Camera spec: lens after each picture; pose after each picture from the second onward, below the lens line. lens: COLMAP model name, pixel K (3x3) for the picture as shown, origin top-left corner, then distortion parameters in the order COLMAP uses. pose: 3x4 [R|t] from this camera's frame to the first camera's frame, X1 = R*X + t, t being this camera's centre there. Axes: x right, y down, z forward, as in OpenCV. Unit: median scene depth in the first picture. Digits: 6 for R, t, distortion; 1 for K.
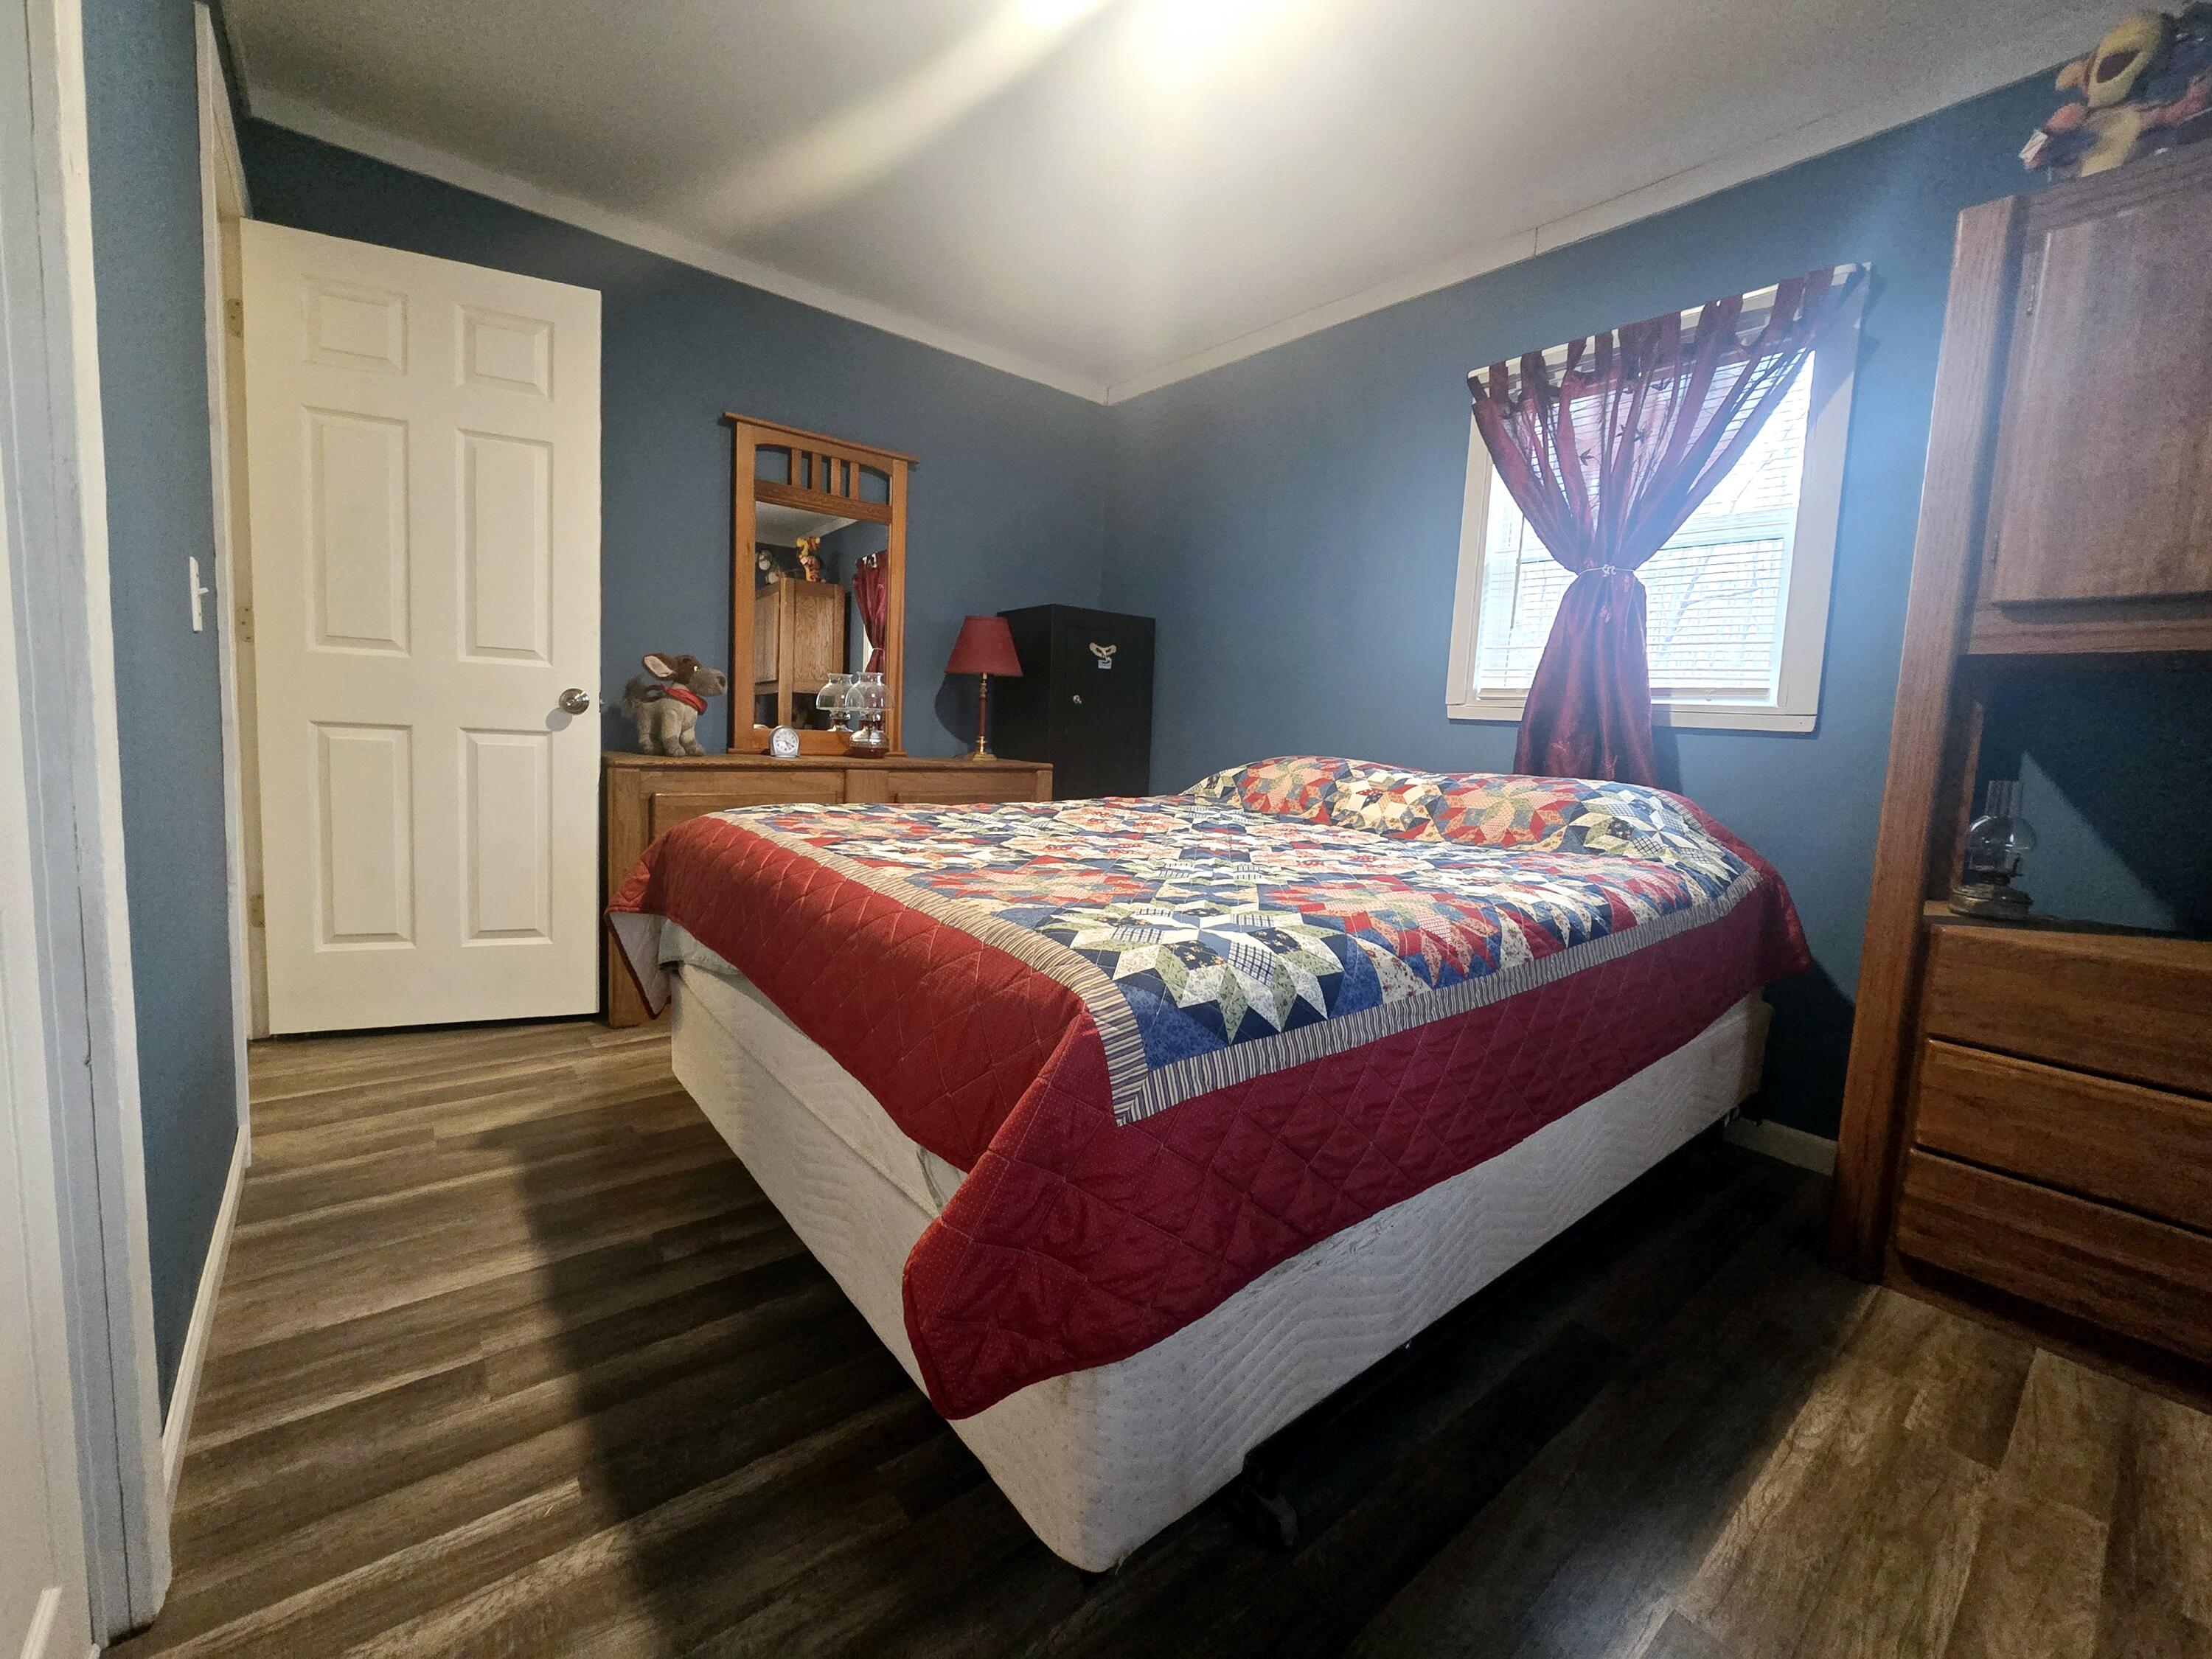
lens RADIAL K [[910.8, 0, 1116.9], [0, 910.8, 804.1], [0, 0, 1]] dist [-0.000824, -0.000066]
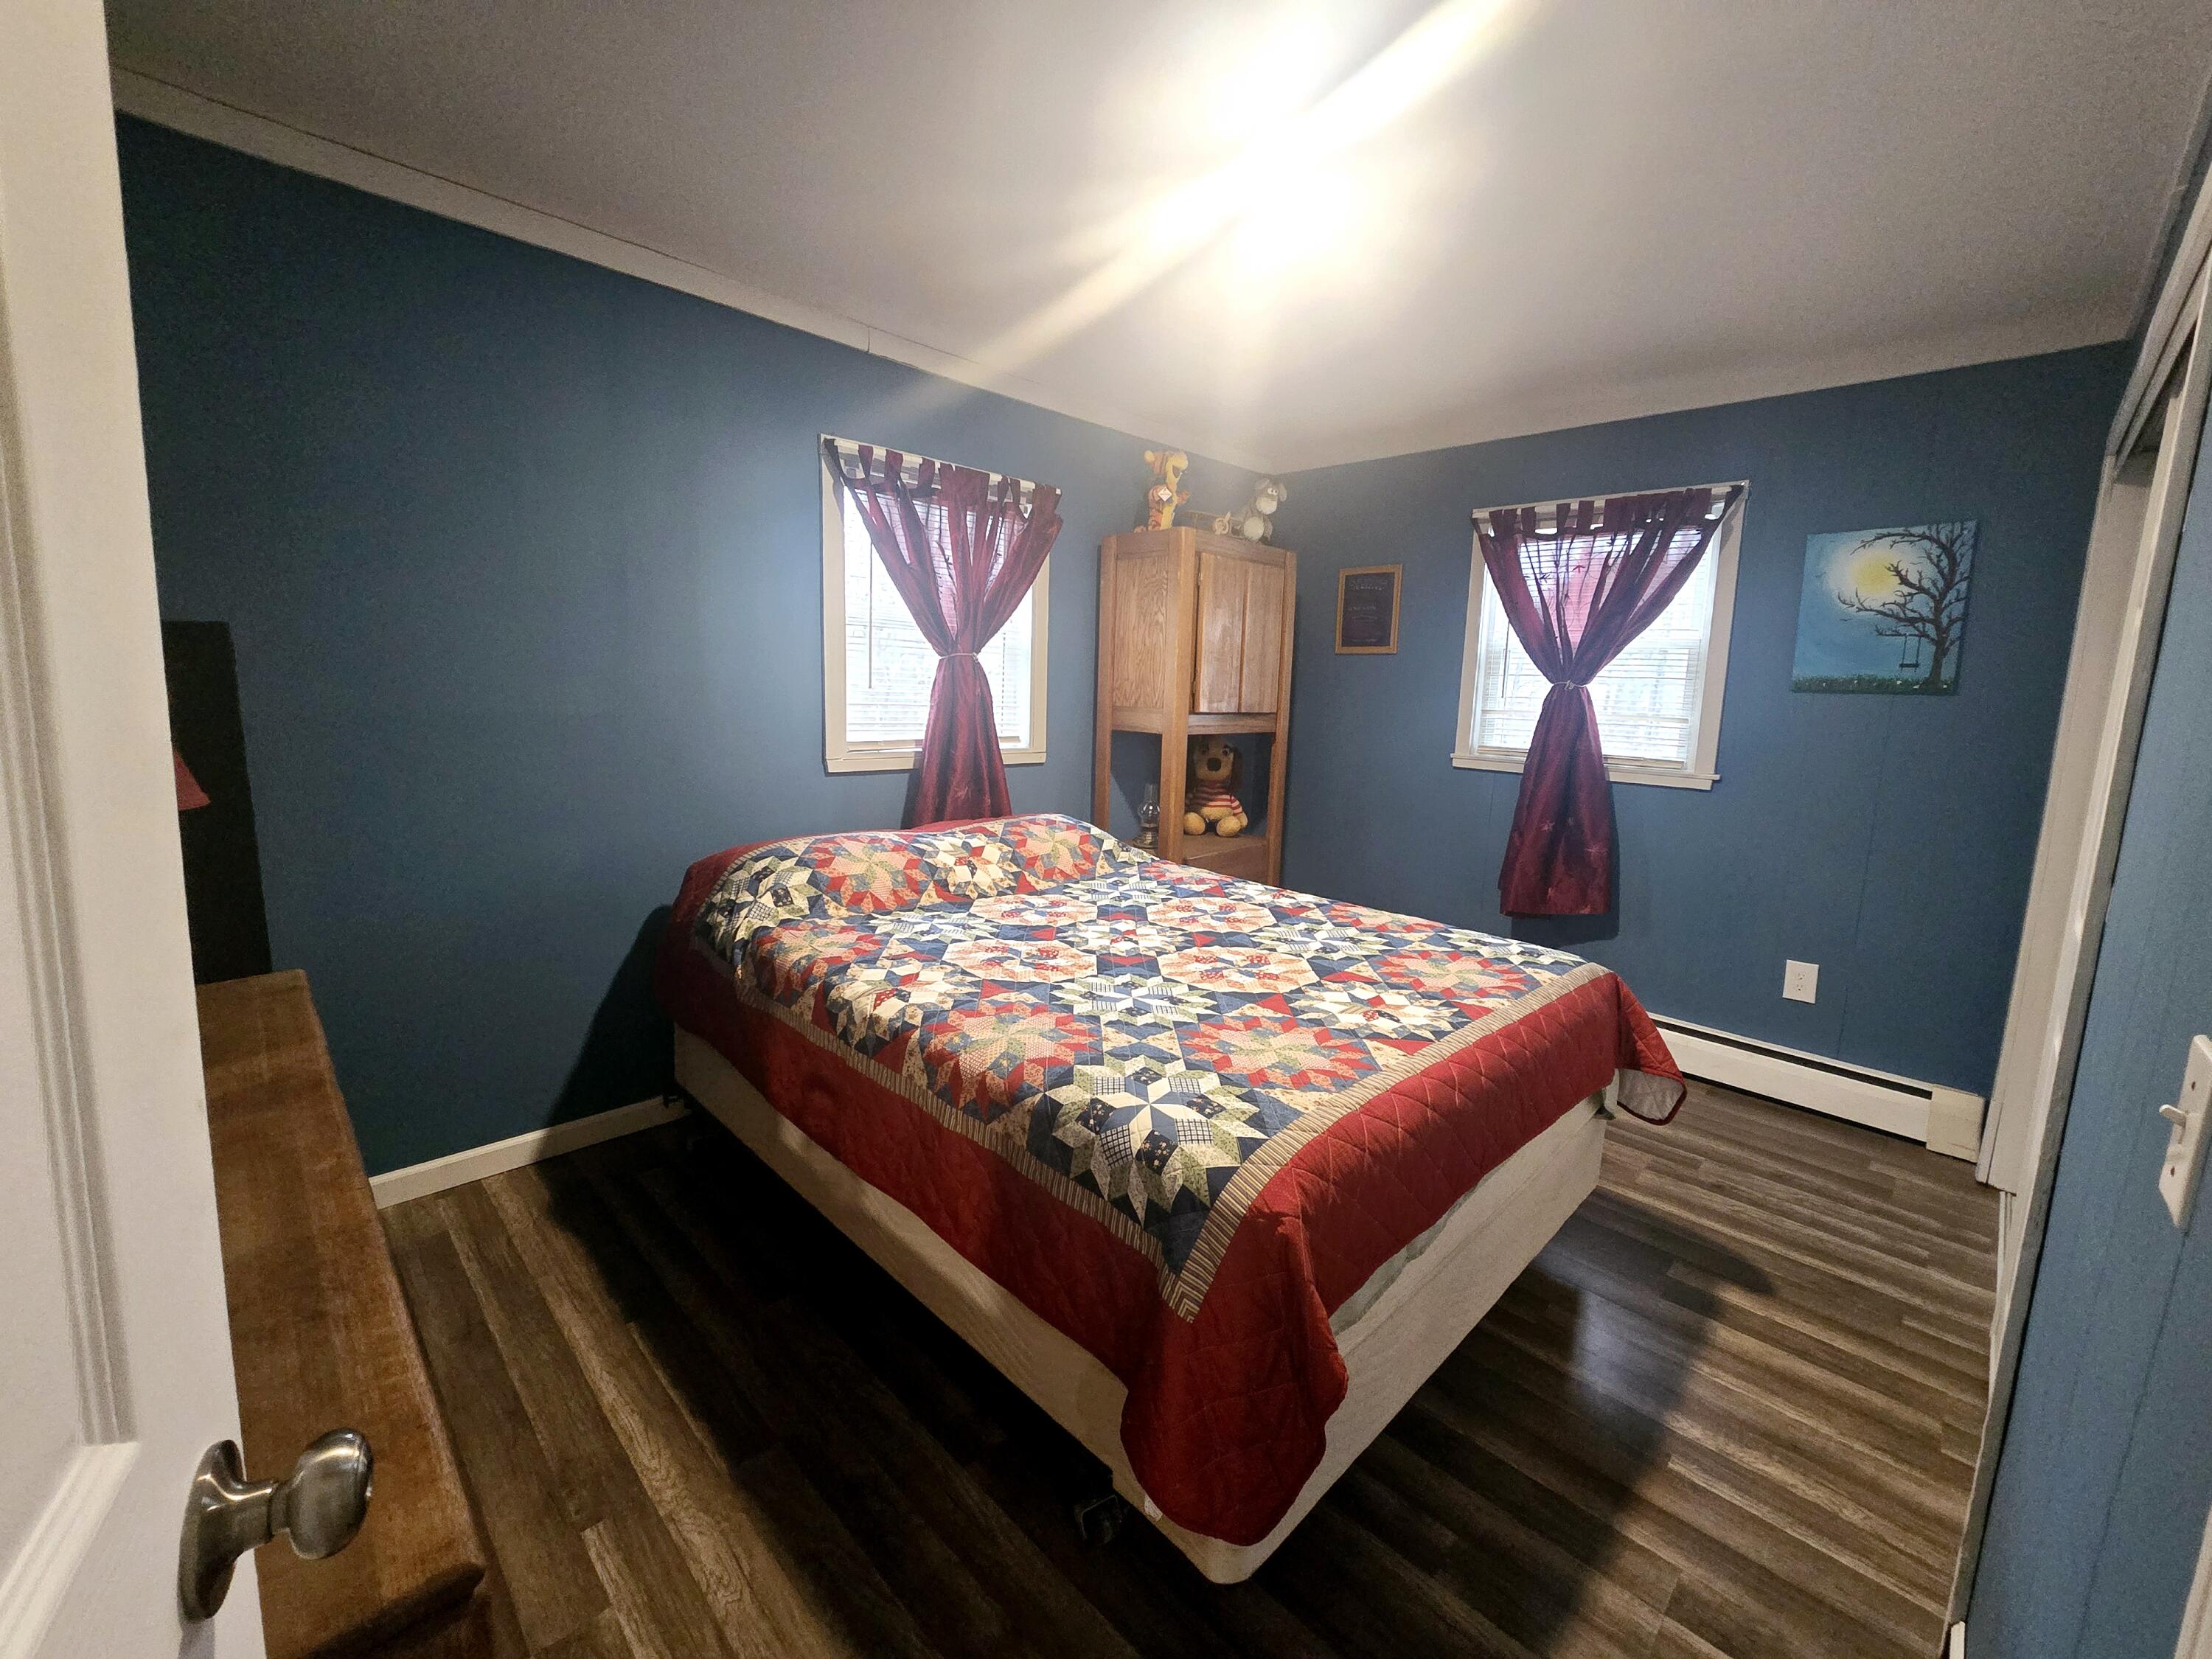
lens RADIAL K [[896.8, 0, 1110.7], [0, 896.8, 821.0], [0, 0, 1]] dist [-0.001582, -0.000351]
pose [[-0.093207, -0.206508, 0.973995, -0.789556], [0.050290, 0.976029, 0.211752, -0.282209], [-0.994376, 0.068719, -0.080588, 0.901773]]
